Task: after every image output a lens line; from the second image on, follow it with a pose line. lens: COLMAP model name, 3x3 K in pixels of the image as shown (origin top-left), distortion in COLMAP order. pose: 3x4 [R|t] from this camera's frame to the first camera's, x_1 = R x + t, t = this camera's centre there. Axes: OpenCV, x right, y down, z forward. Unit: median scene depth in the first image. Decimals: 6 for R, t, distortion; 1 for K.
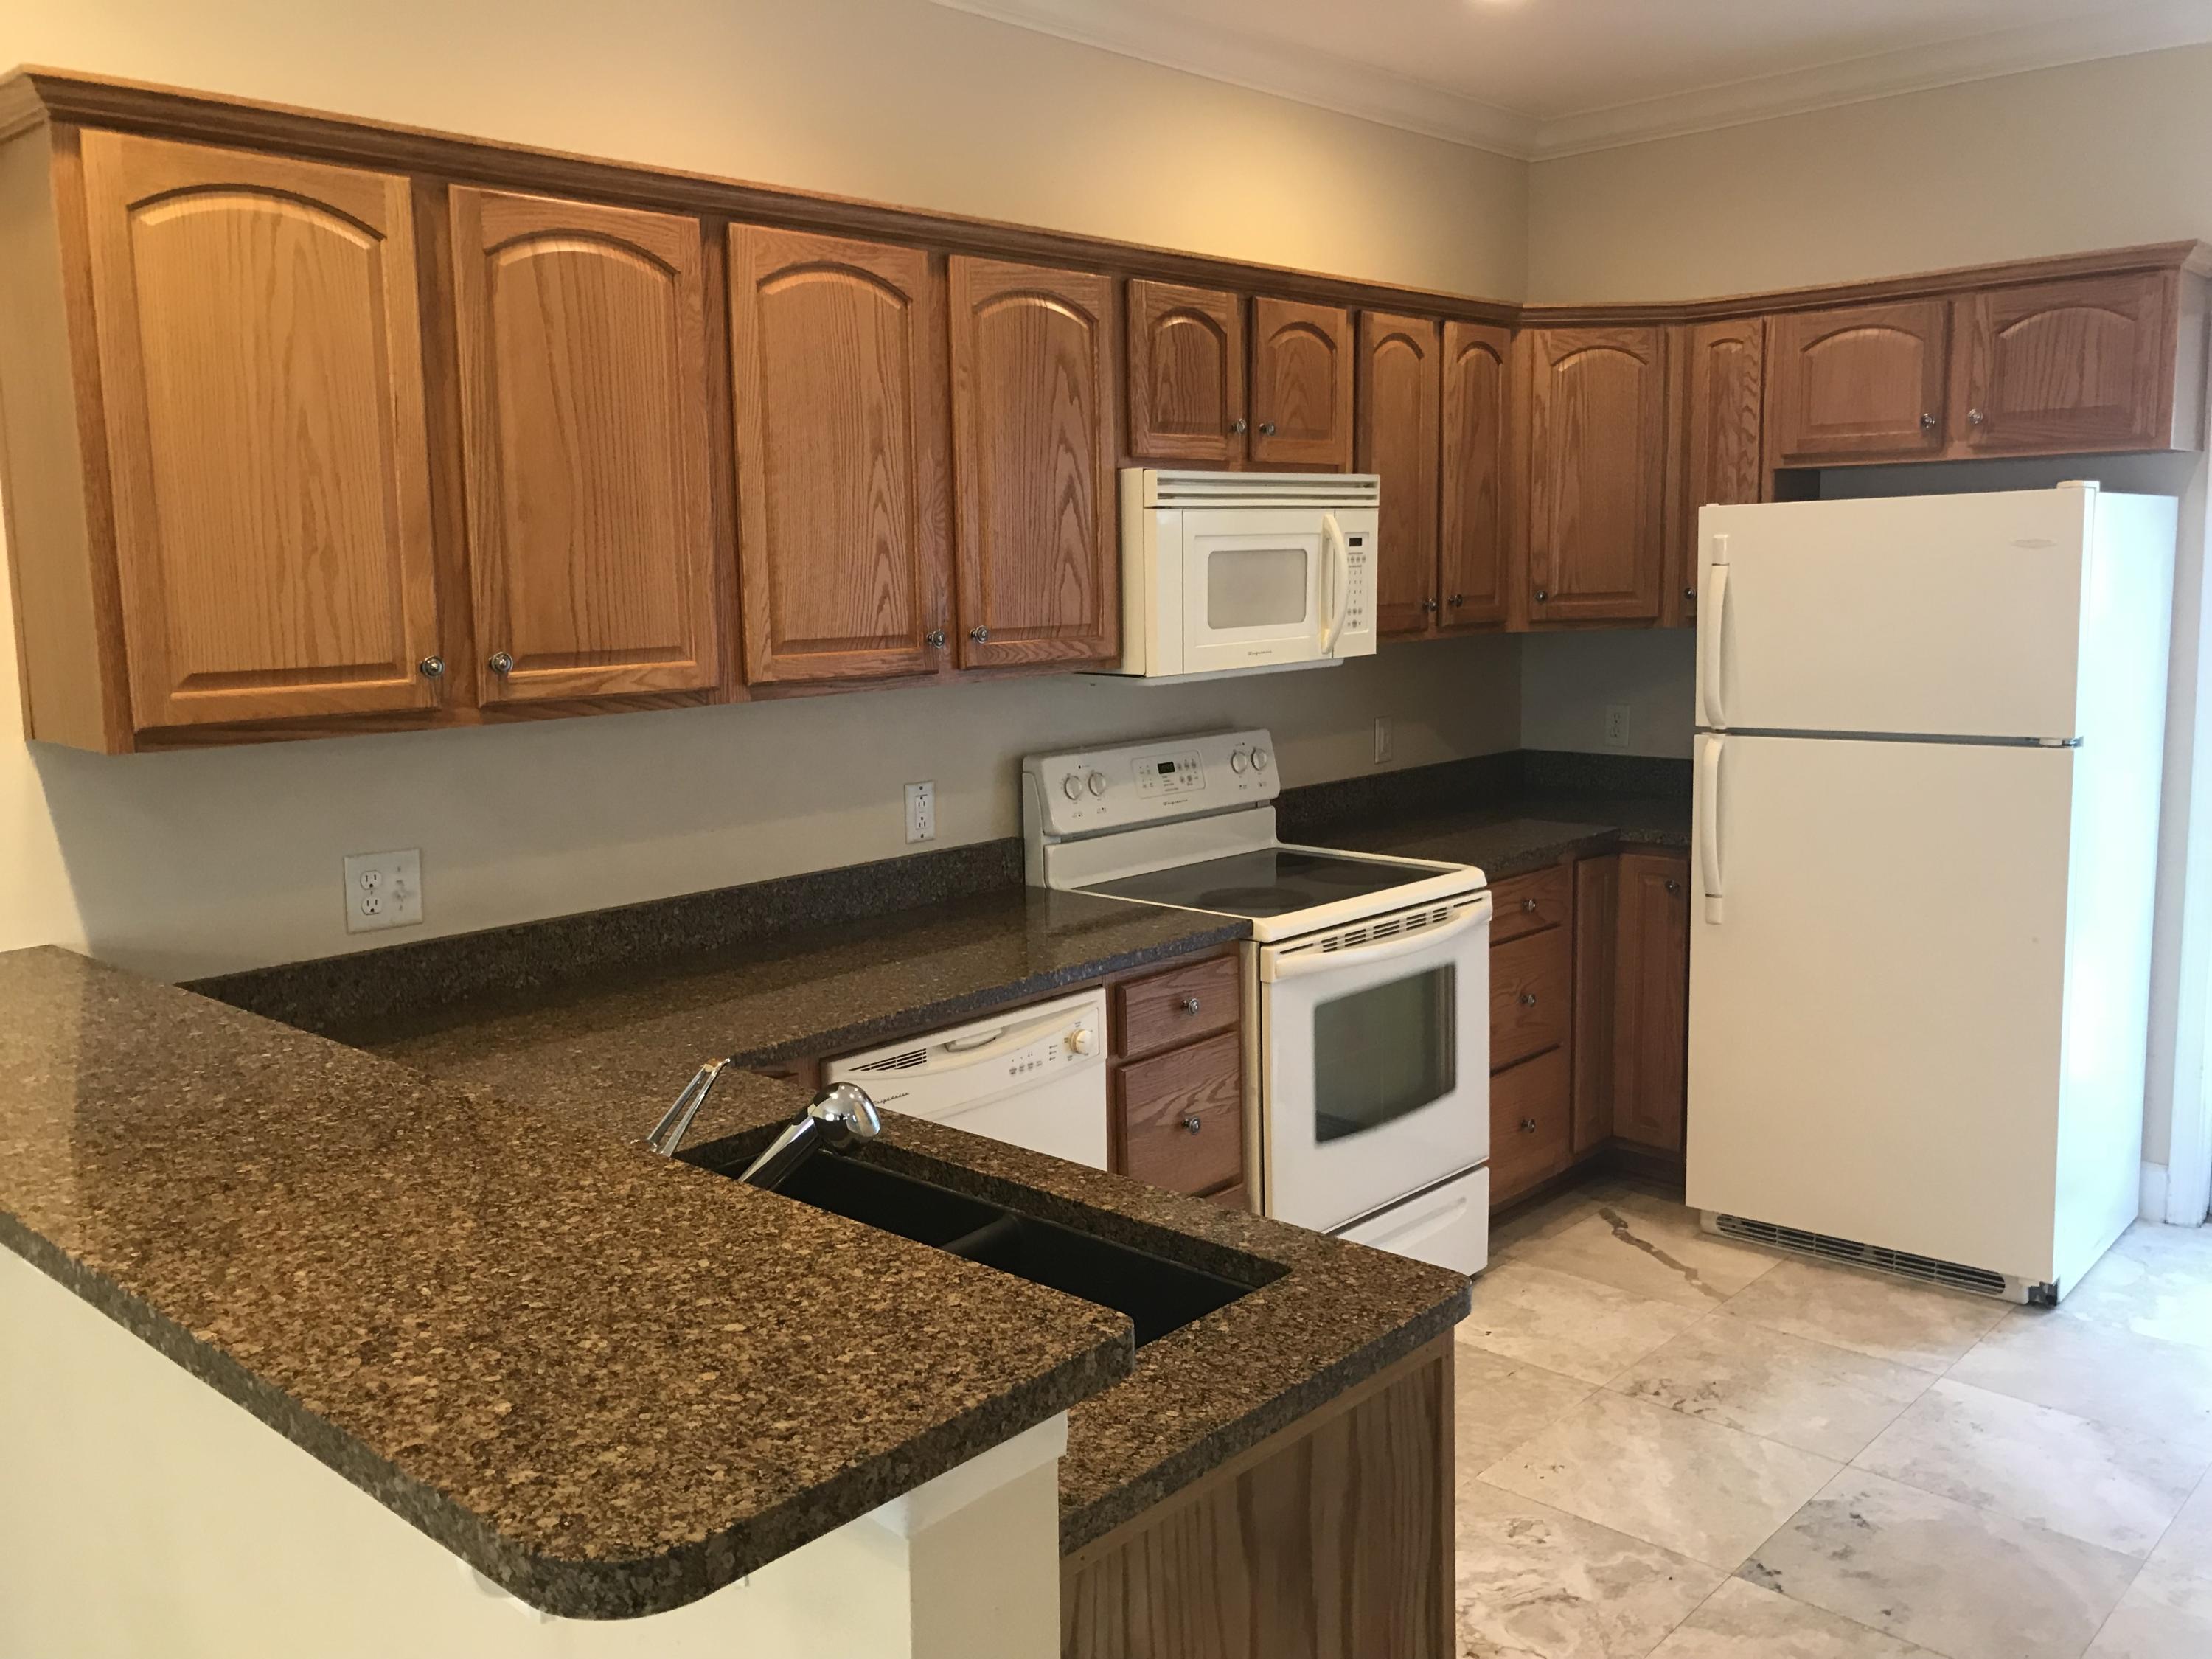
lens RADIAL K [[1849.8, 0, 1106.0], [0, 1849.8, 829.5], [0, 0, 1]] dist [0.028064, -0.018542]
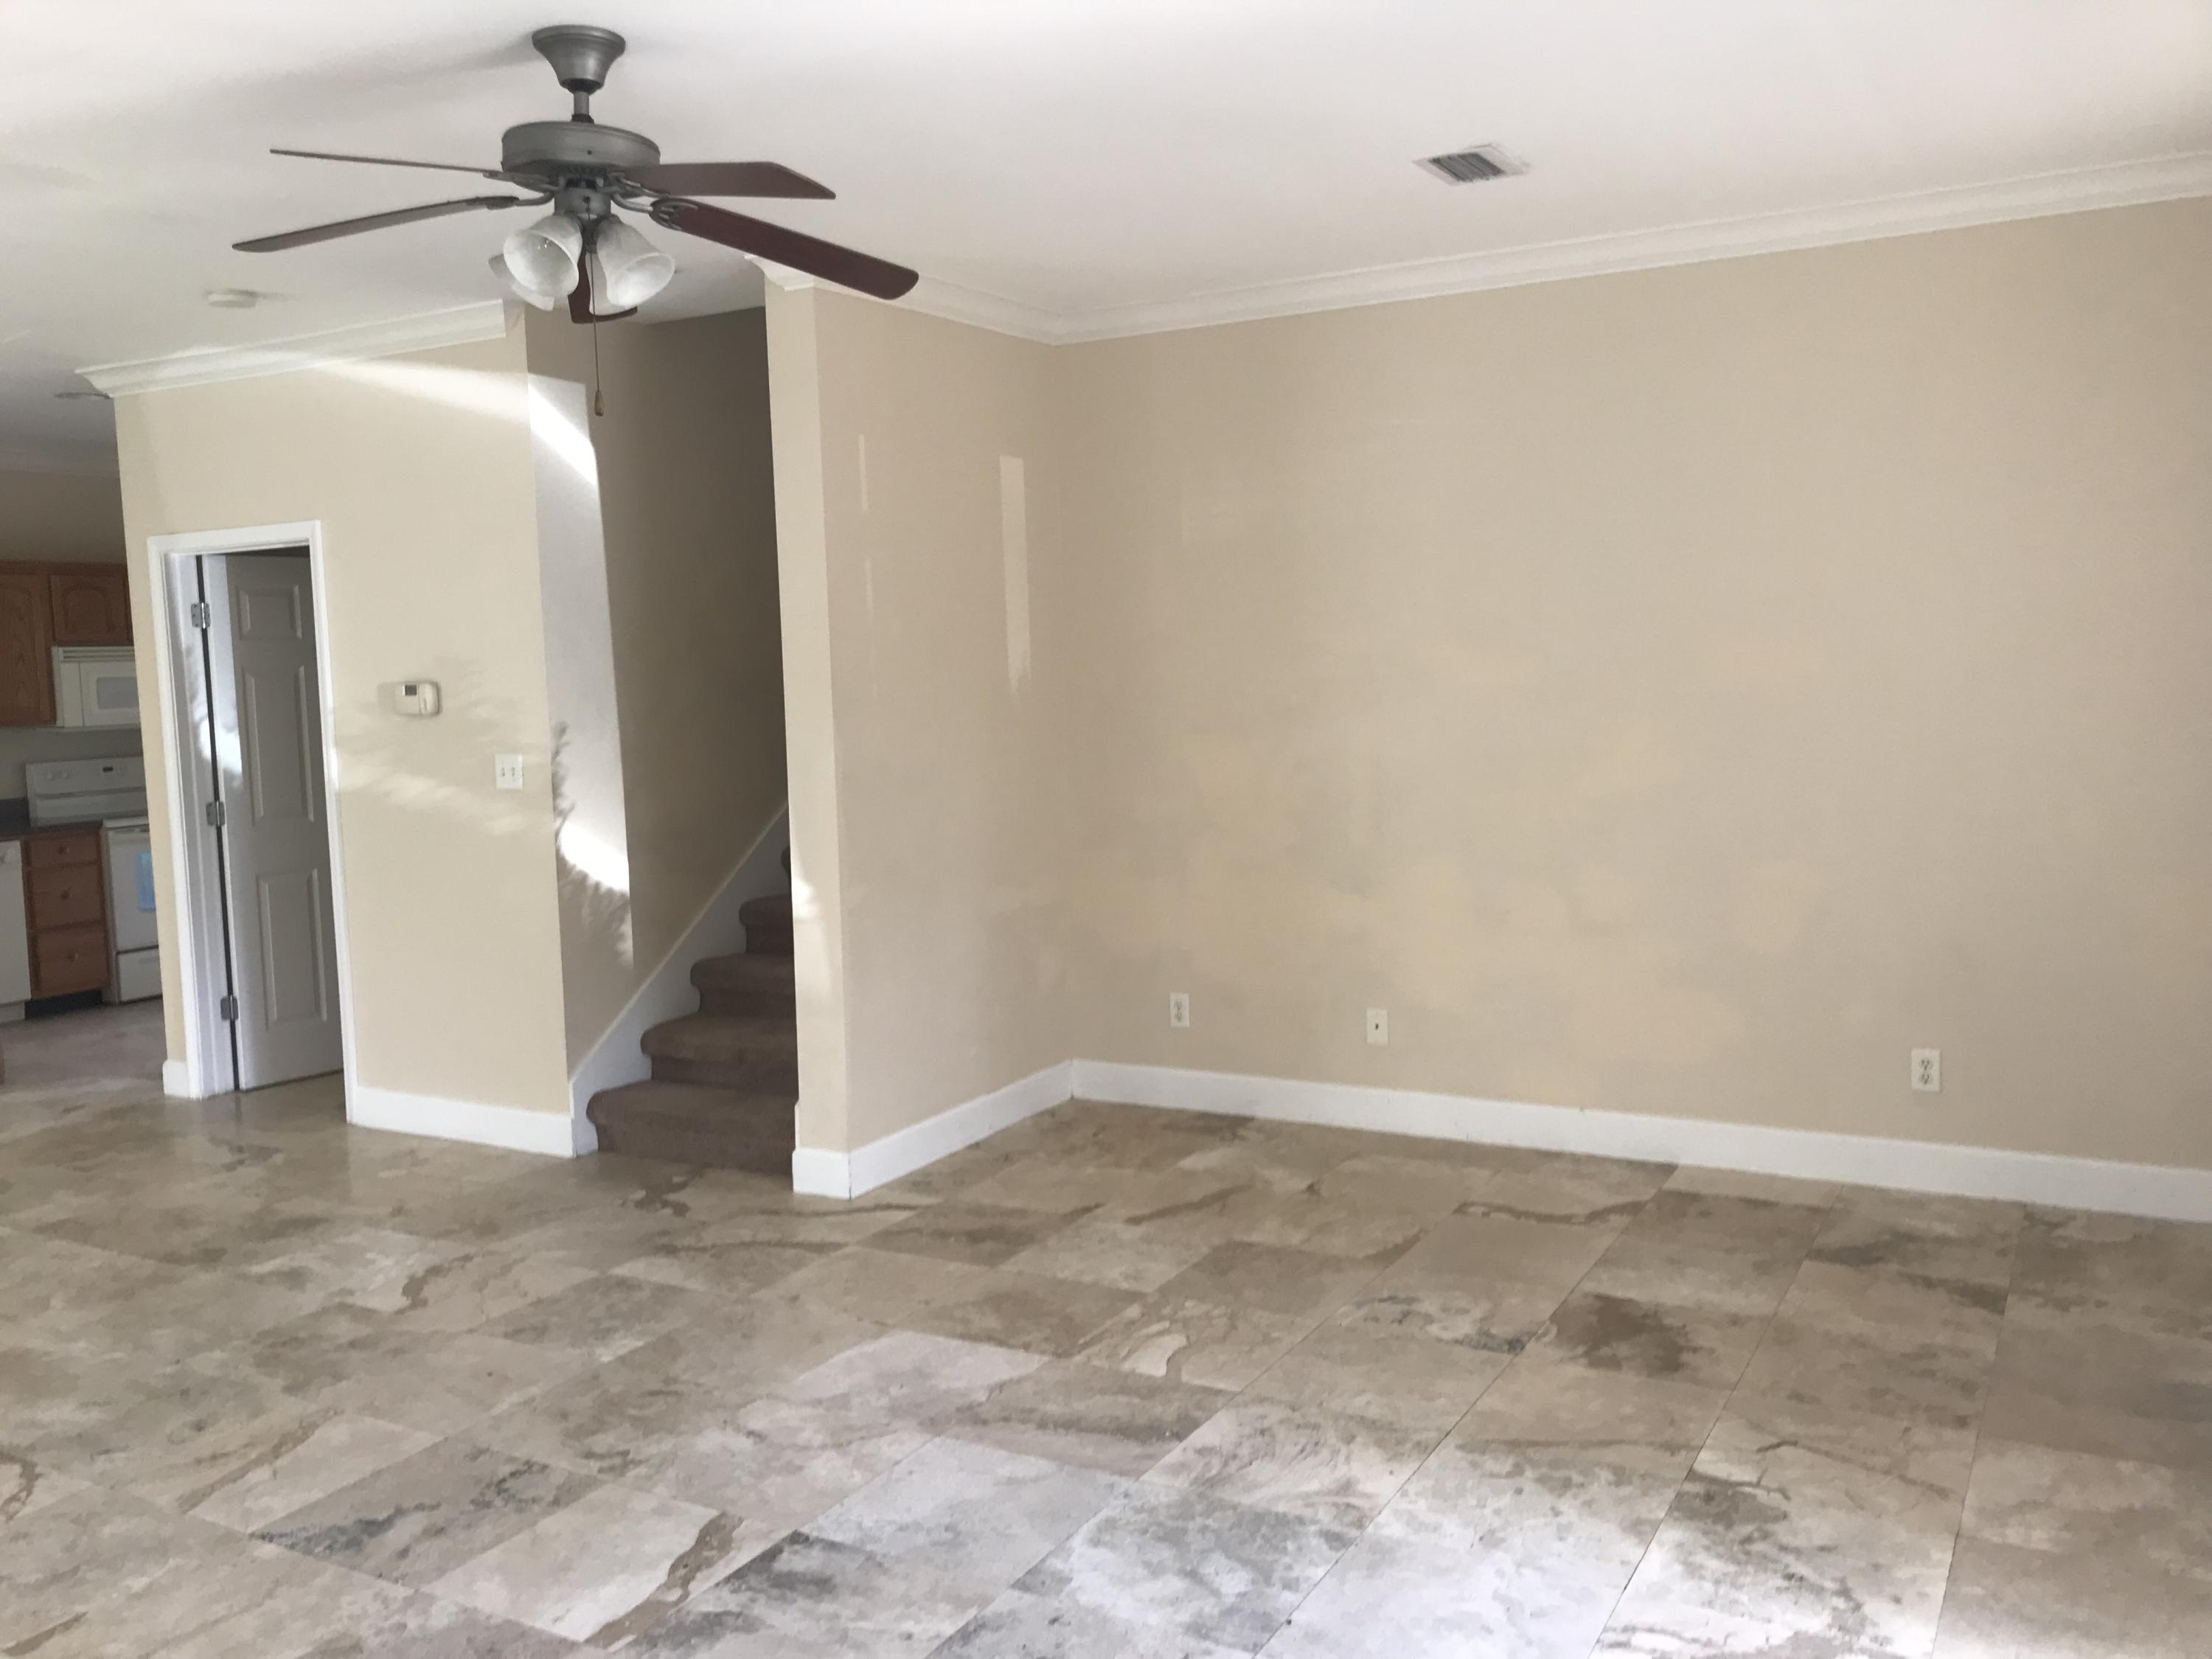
lens RADIAL K [[1839.4, 0, 1081.8], [0, 1839.4, 826.3], [0, 0, 1]] dist [0.042011, -0.043404]
pose [[0.975764, -0.030692, 0.216662, 0.767238], [0.041899, 0.998001, -0.047322, 0.213171], [-0.214776, 0.055253, 0.975099, -1.637023]]
